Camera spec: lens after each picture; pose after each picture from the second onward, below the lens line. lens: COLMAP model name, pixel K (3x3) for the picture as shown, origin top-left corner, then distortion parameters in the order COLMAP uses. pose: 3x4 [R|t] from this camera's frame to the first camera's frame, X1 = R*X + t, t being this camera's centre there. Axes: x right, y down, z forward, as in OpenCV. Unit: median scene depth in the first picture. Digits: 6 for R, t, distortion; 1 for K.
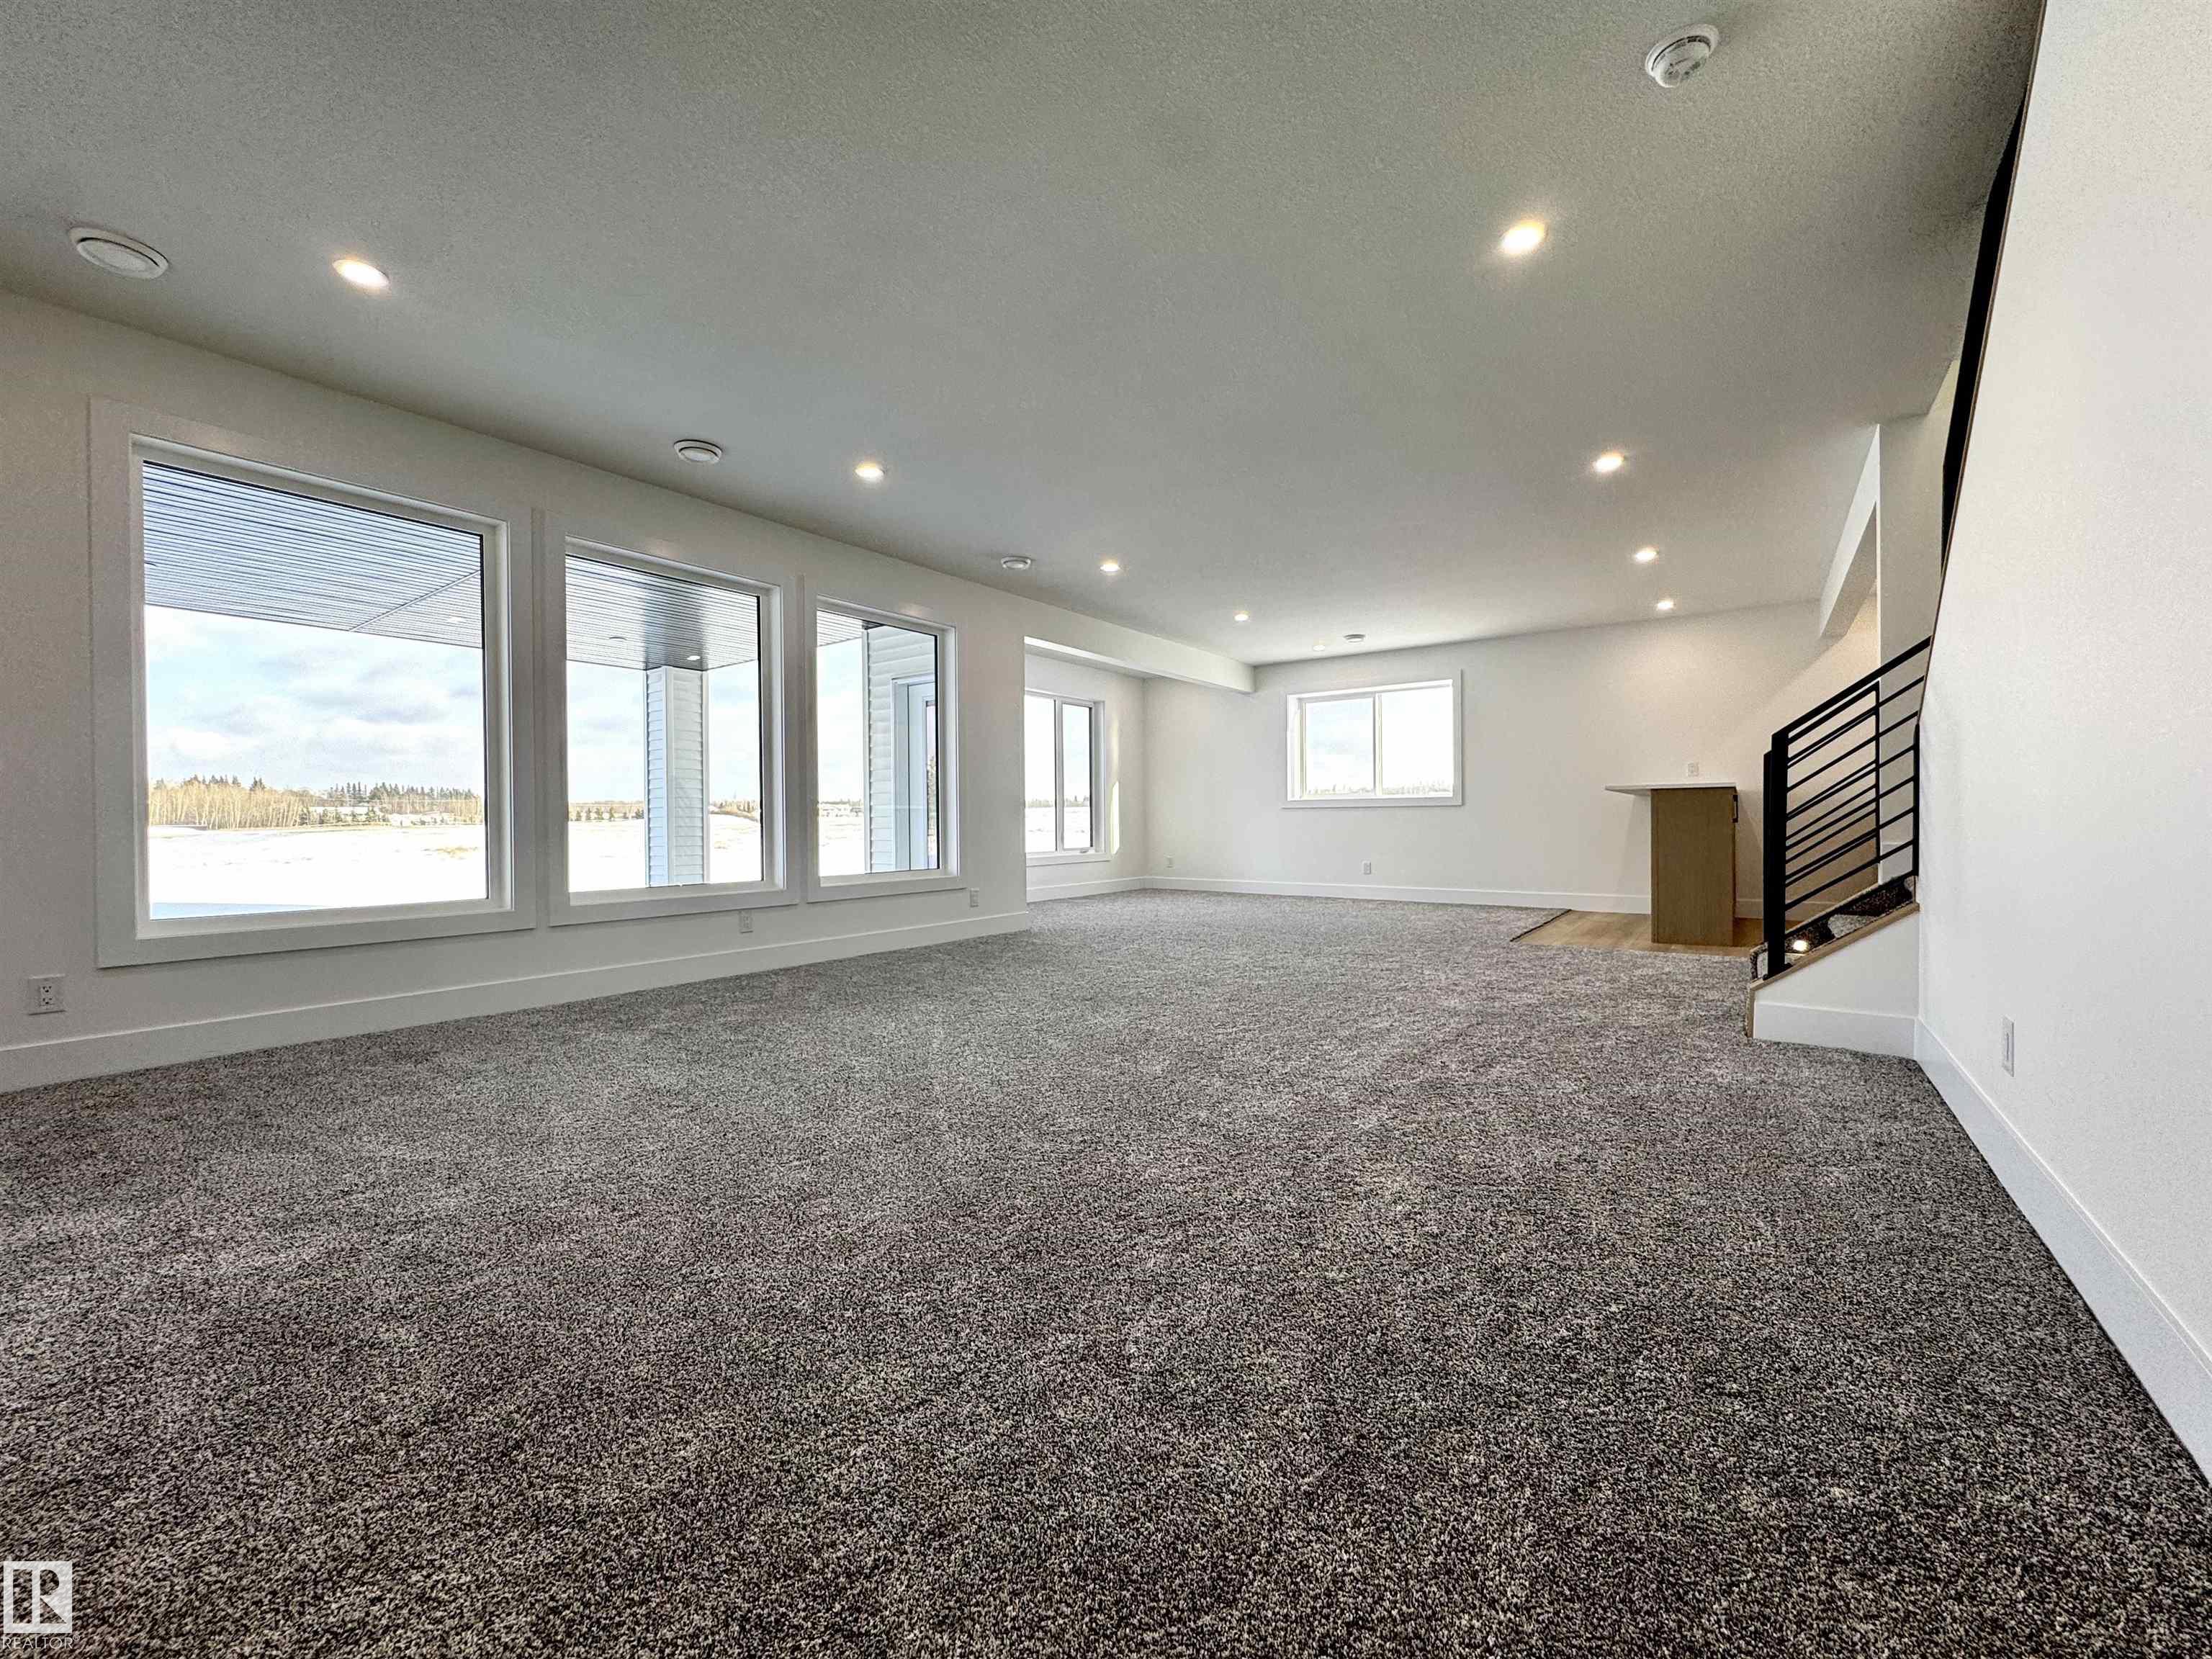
lens RADIAL K [[897.2, 0, 1100.1], [0, 897.2, 824.7], [0, 0, 1]] dist [-0.004576, -0.000427]
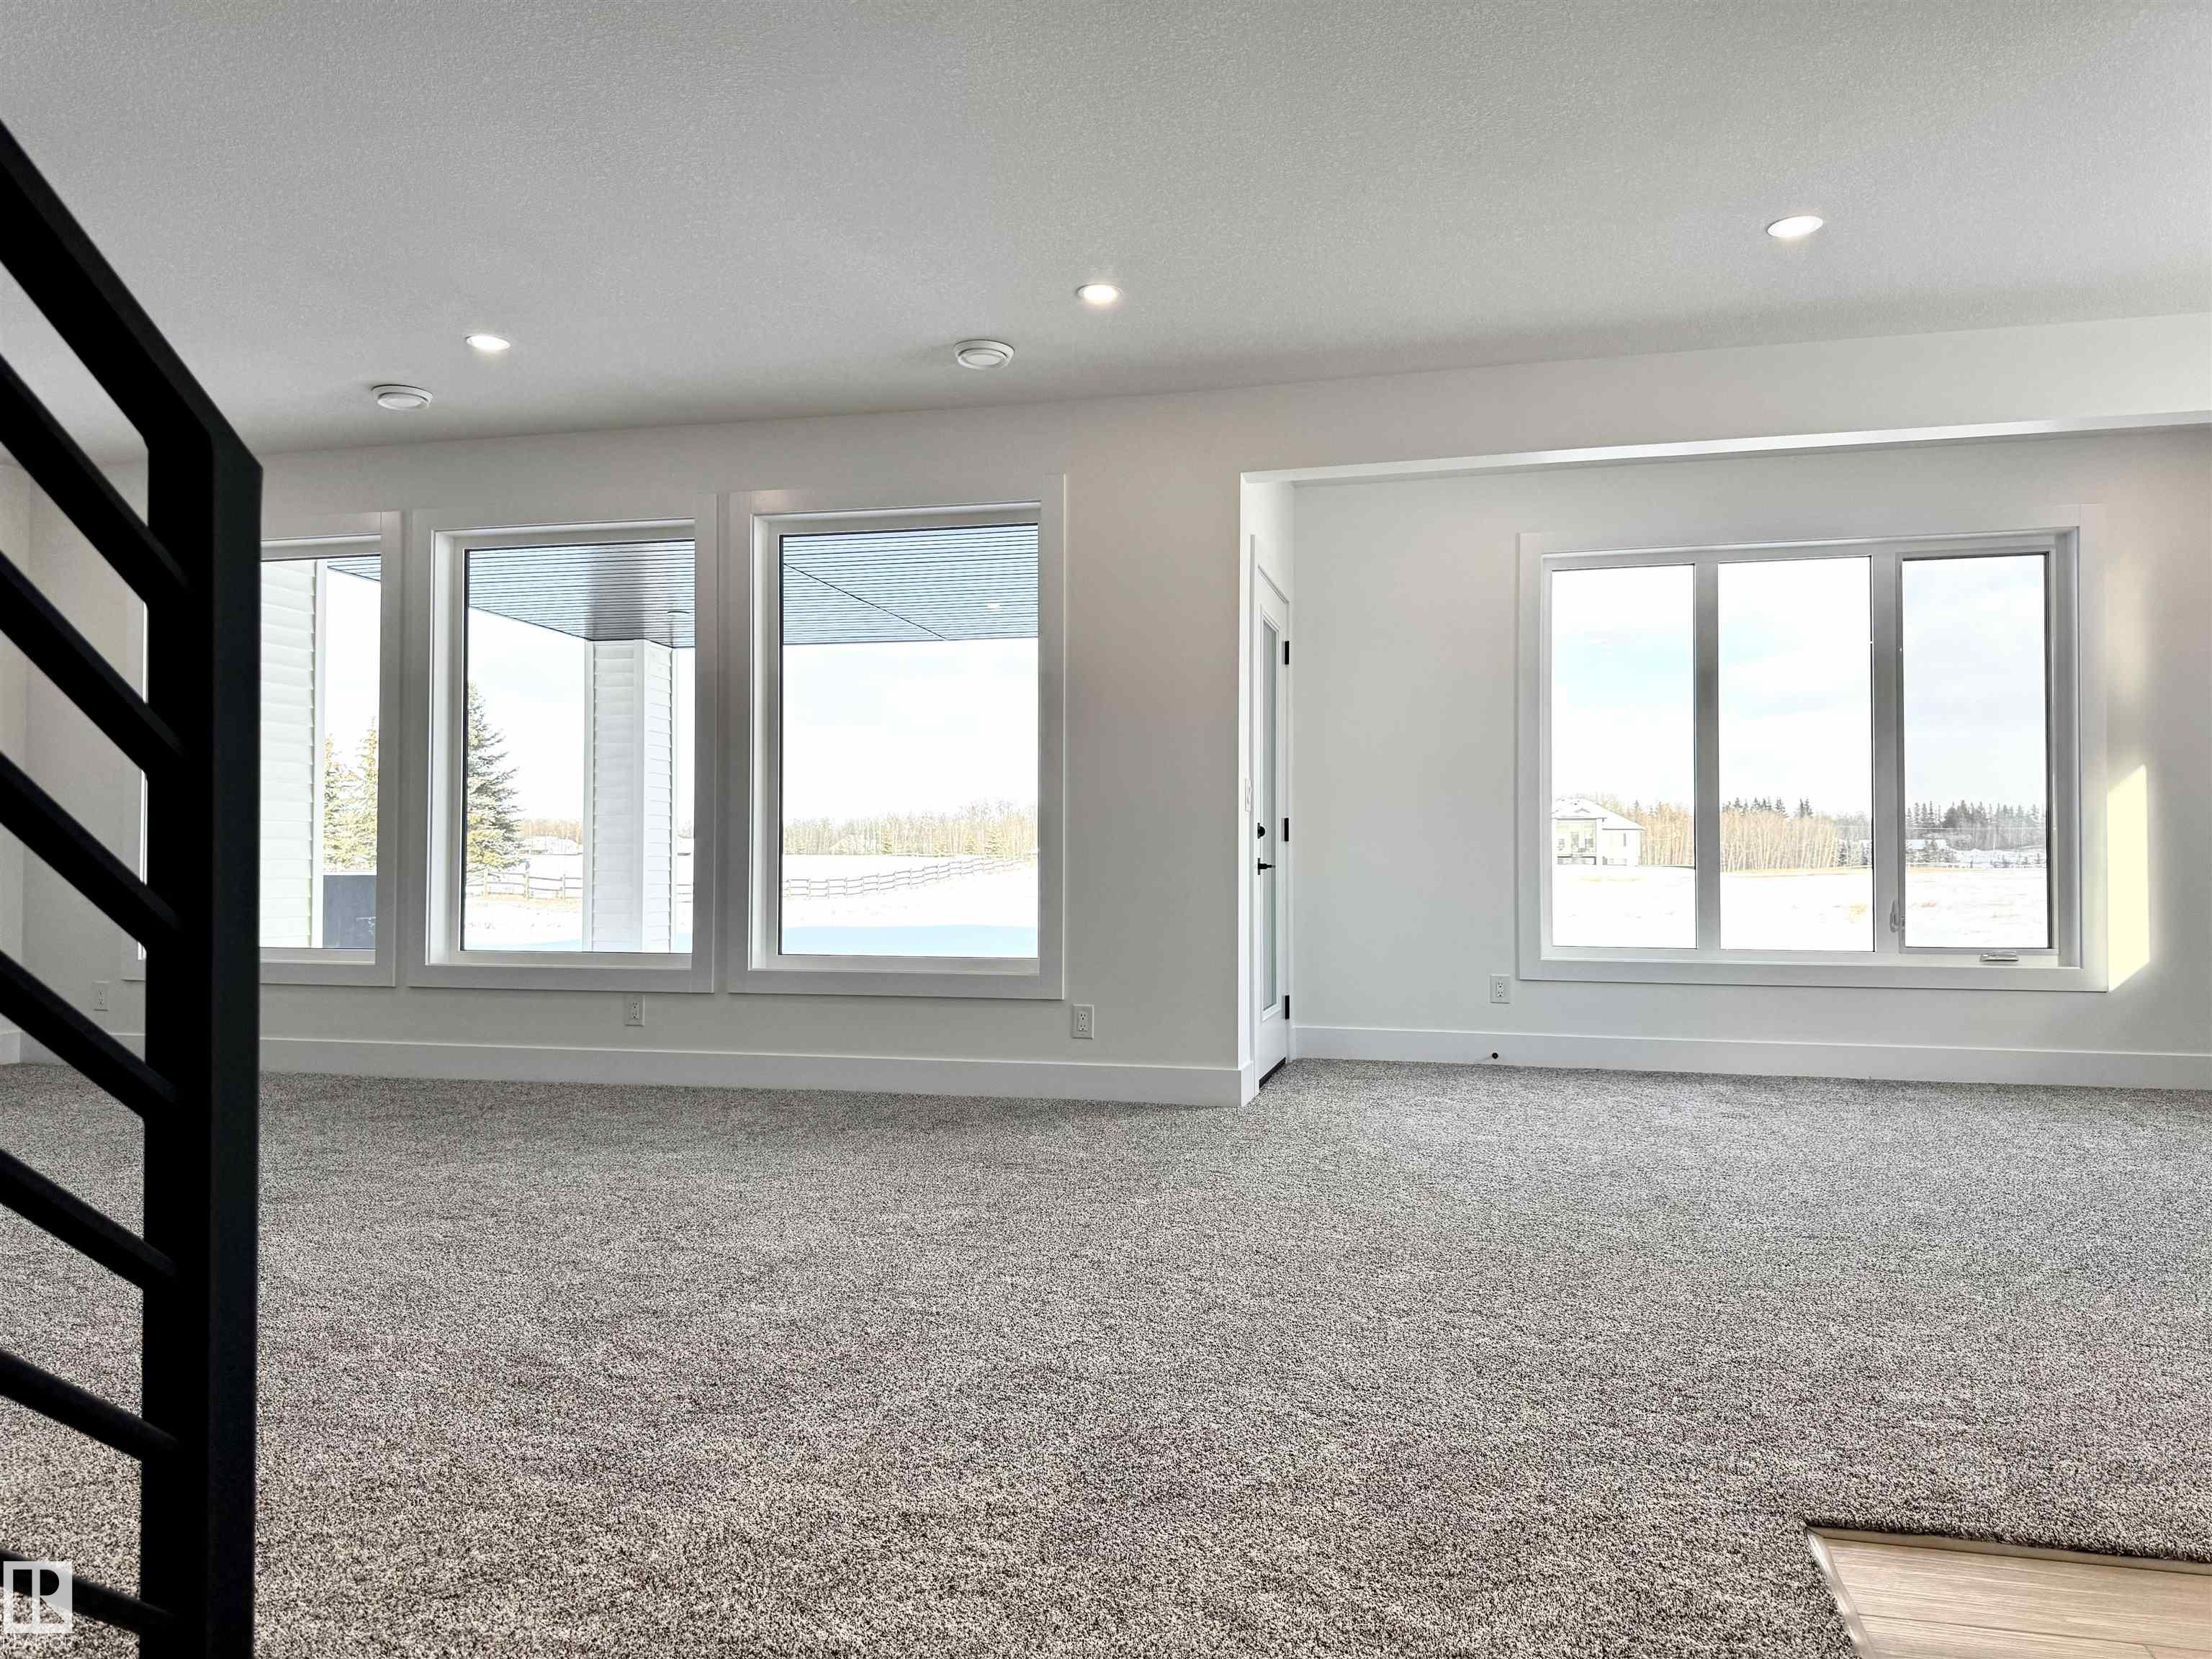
lens RADIAL K [[1551.5, 0, 1119.9], [0, 1551.5, 823.8], [0, 0, 1]] dist [0.038793, -0.012467]
pose [[0.386629, -0.015948, -0.922097, 0.084410], [-0.010444, 0.999711, -0.021670, -0.001305], [0.922176, 0.018008, 0.386351, 0.086221]]
